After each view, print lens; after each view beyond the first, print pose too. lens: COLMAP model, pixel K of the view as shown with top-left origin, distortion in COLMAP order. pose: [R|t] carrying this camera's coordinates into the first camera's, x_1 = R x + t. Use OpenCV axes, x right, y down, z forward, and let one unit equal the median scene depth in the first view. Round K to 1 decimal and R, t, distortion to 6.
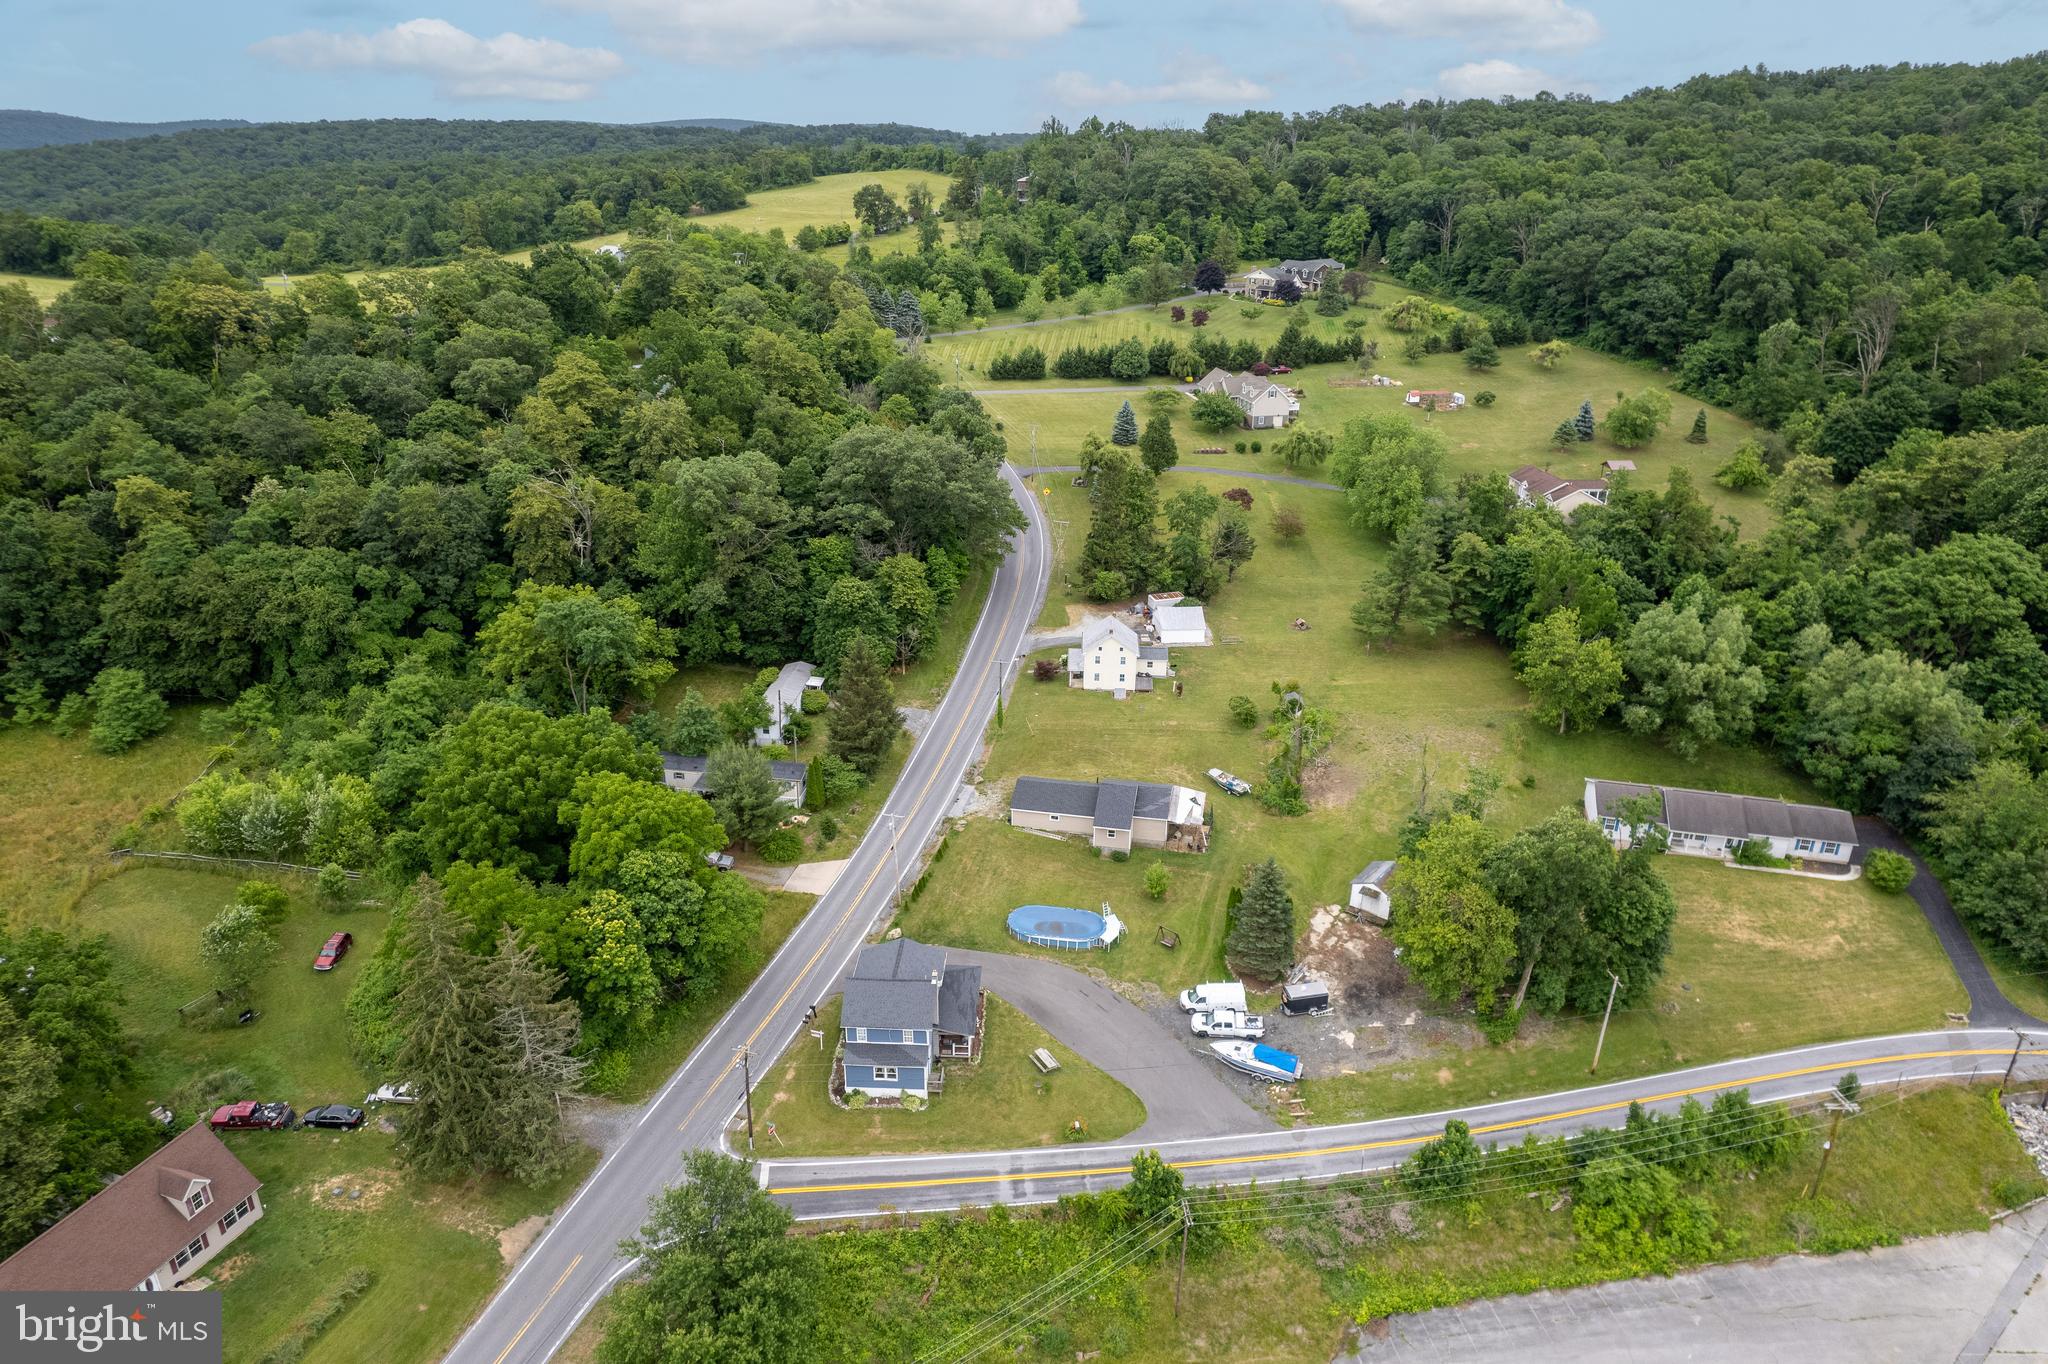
lens RADIAL K [[1315.9, 0, 1024.0], [0, 1315.9, 682.0], [0, 0, 1]] dist [-0.046027, 0.000120]
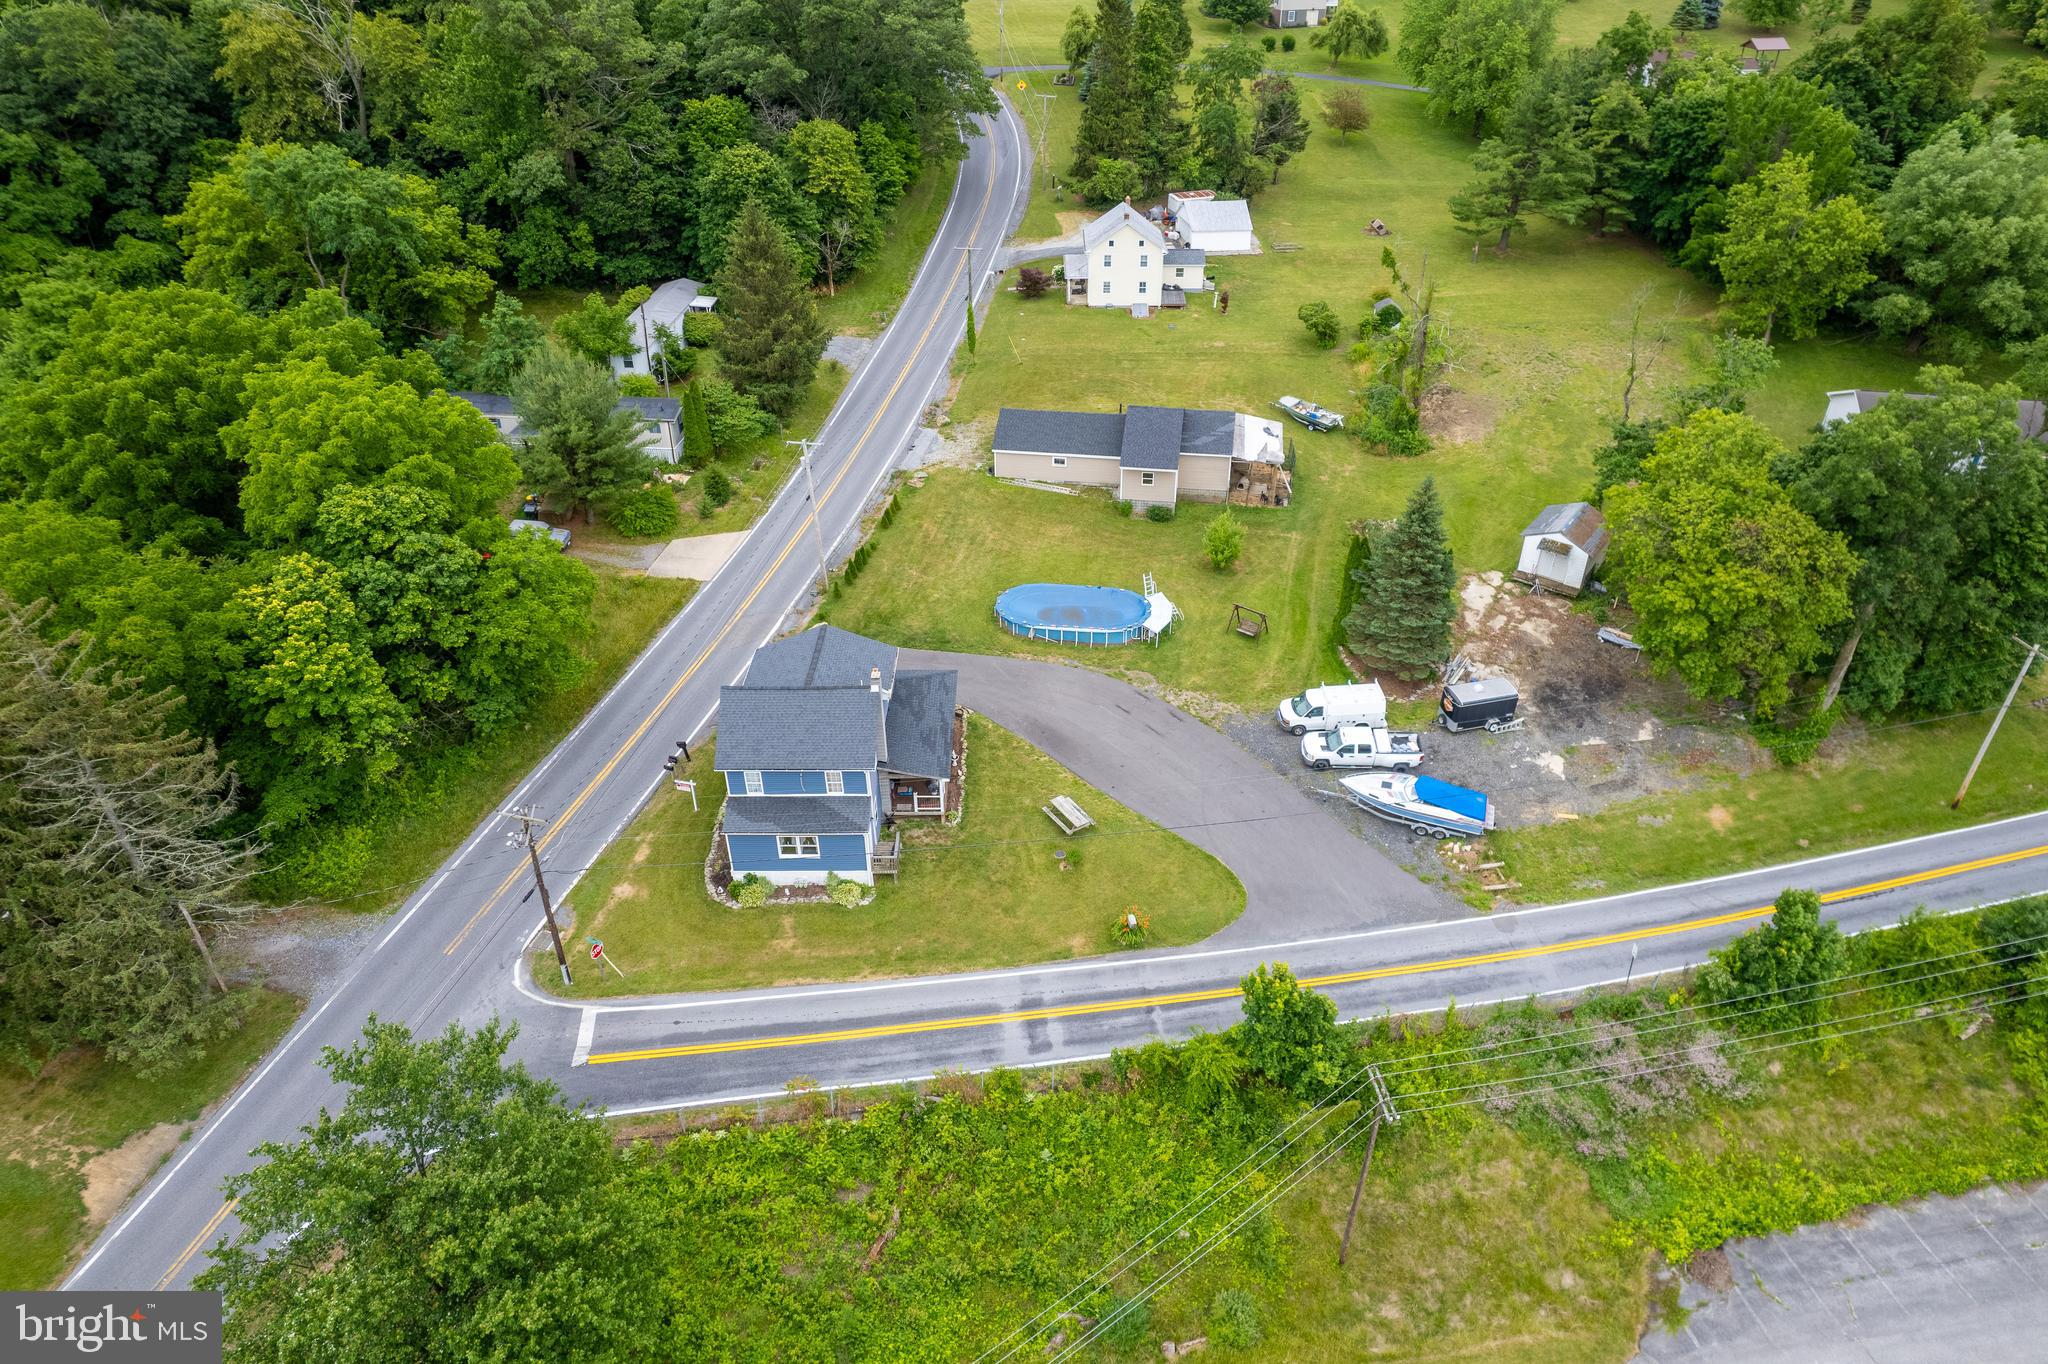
lens RADIAL K [[1325.0, 0, 1024.0], [0, 1325.0, 682.0], [0, 0, 1]] dist [-0.063985, 0.057201]
pose [[0.999250, -0.034081, 0.018391, -0.012424], [0.030389, 0.984425, 0.173156, 0.112035], [-0.024006, -0.172467, 0.984723, 0.376986]]
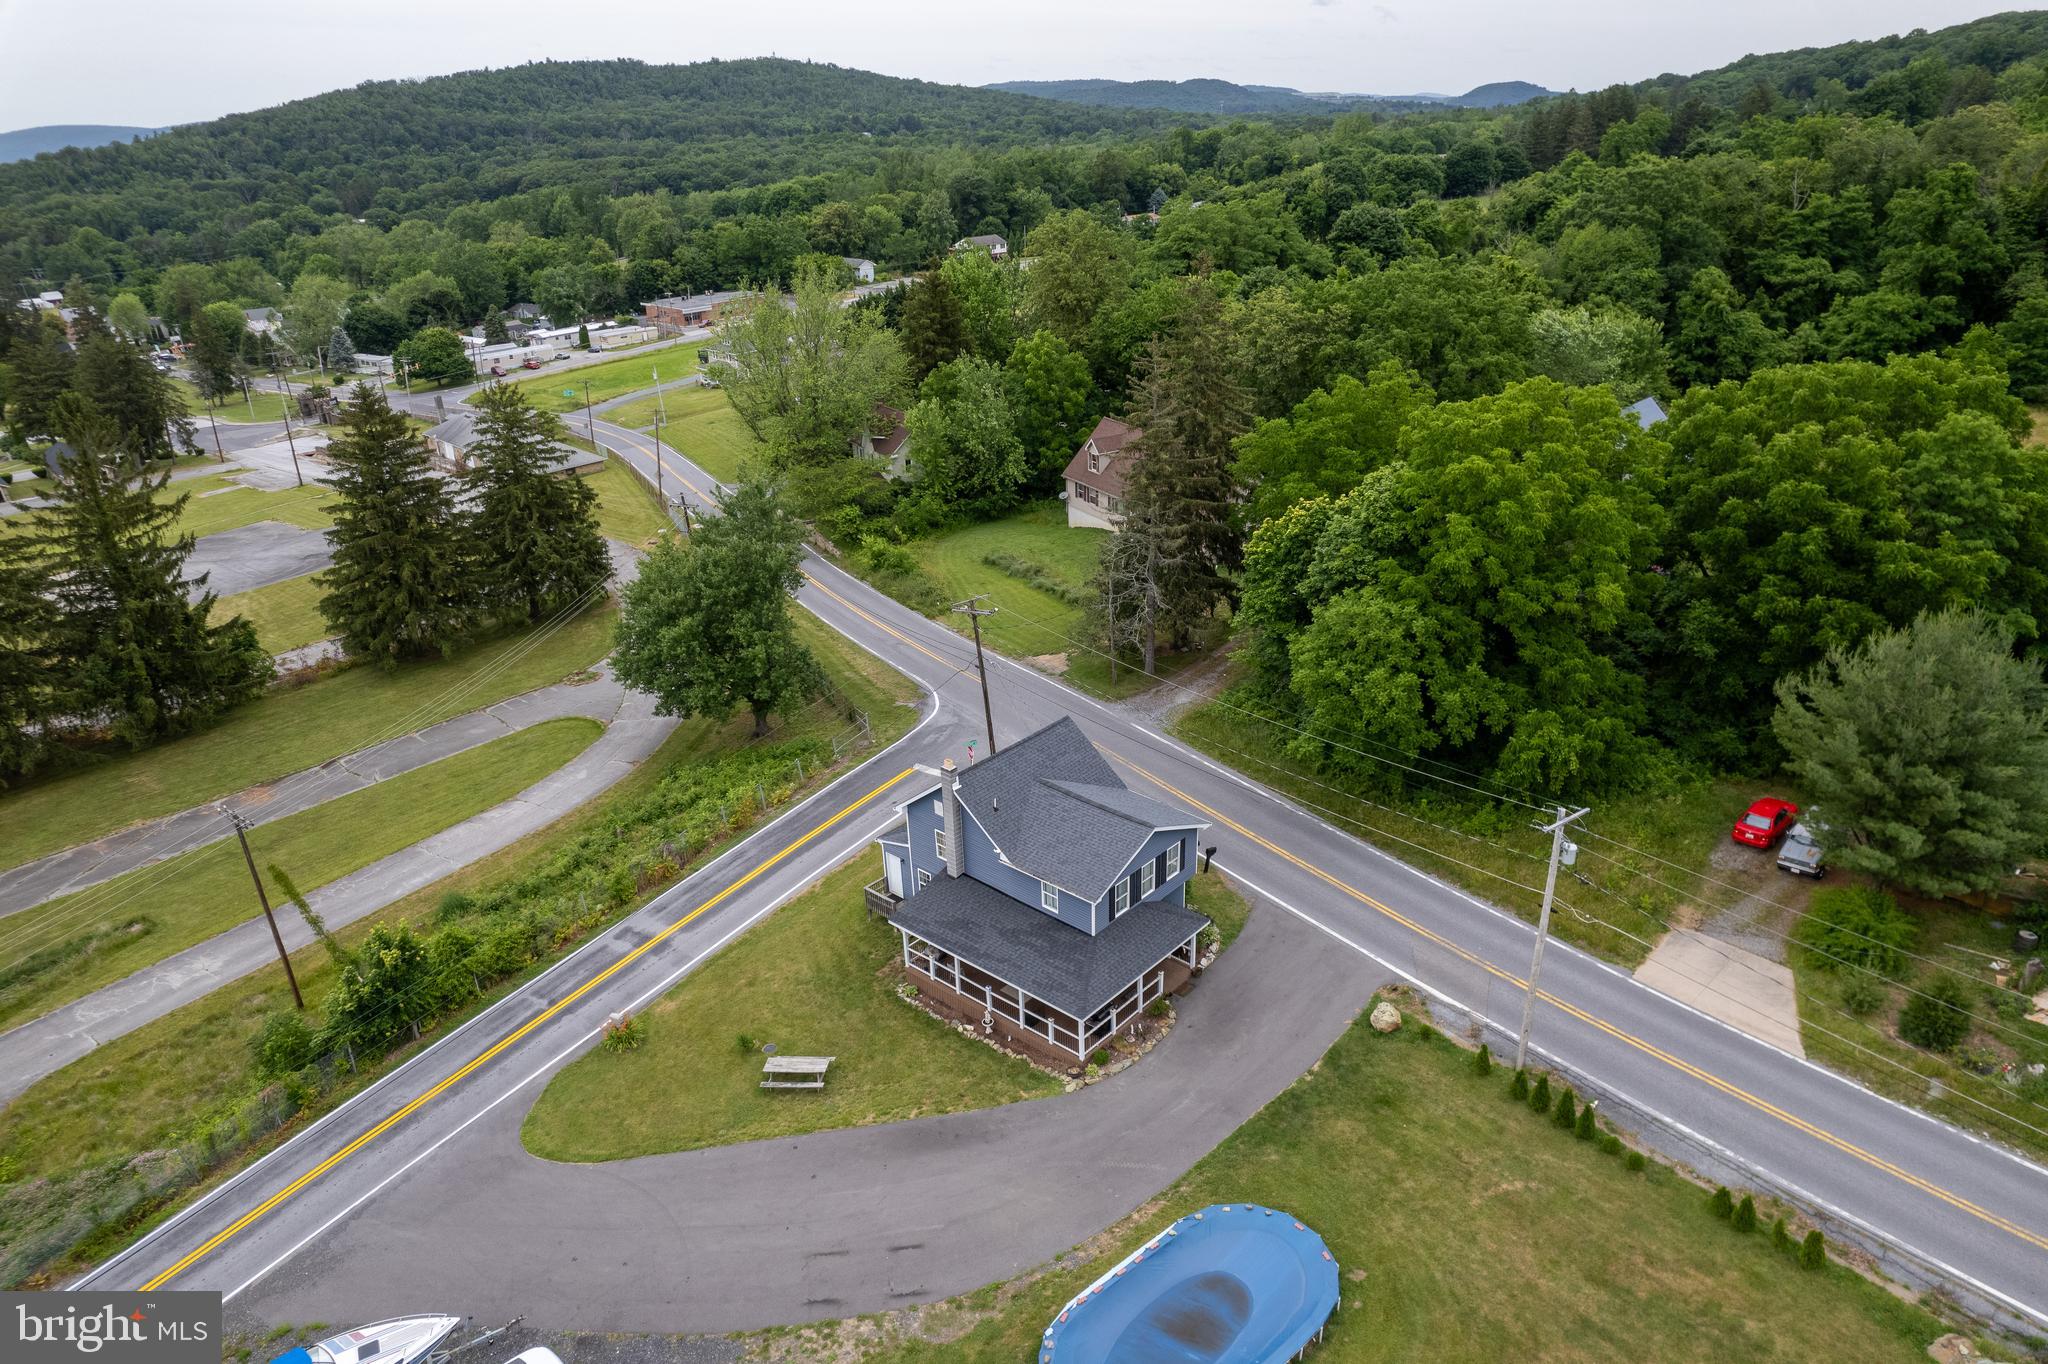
lens RADIAL K [[1325.0, 0, 1024.0], [0, 1325.0, 682.0], [0, 0, 1]] dist [-0.063985, 0.057201]
pose [[-0.635388, 0.327347, -0.699375, 0.213418], [-0.277542, 0.748367, 0.602427, -0.087568], [0.720592, 0.576880, -0.384651, 1.048380]]
